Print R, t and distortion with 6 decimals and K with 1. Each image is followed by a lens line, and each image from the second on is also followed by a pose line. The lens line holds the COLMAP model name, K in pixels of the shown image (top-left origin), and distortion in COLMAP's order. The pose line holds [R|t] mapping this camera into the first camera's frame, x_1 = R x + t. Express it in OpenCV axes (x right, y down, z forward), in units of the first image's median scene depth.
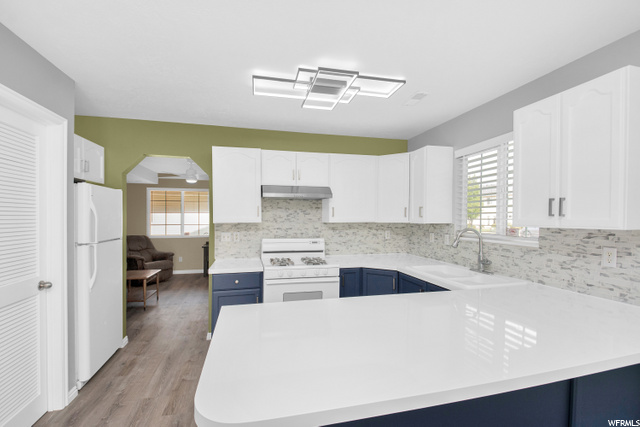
lens RADIAL K [[289.0, 0, 318.1], [0, 289.0, 213.9], [0, 0, 1]] dist [-0.010143, -0.002214]
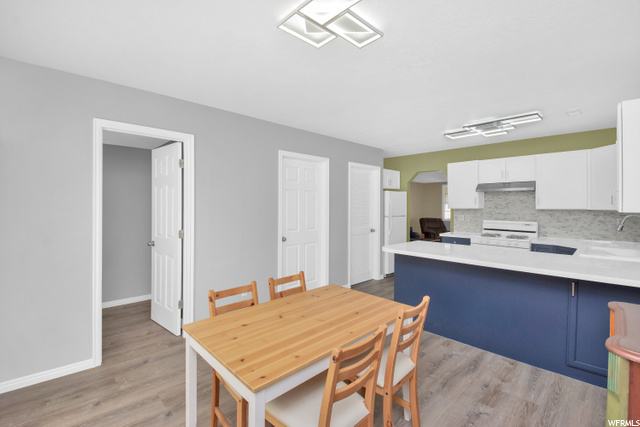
lens RADIAL K [[289.0, 0, 322.4], [0, 289.0, 209.3], [0, 0, 1]] dist [-0.010143, -0.002214]
pose [[0.486597, 0.006557, -0.873602, 0.665247], [0.005927, 0.999924, 0.010806, 0.011704], [0.873606, -0.010436, 0.486521, -0.411543]]
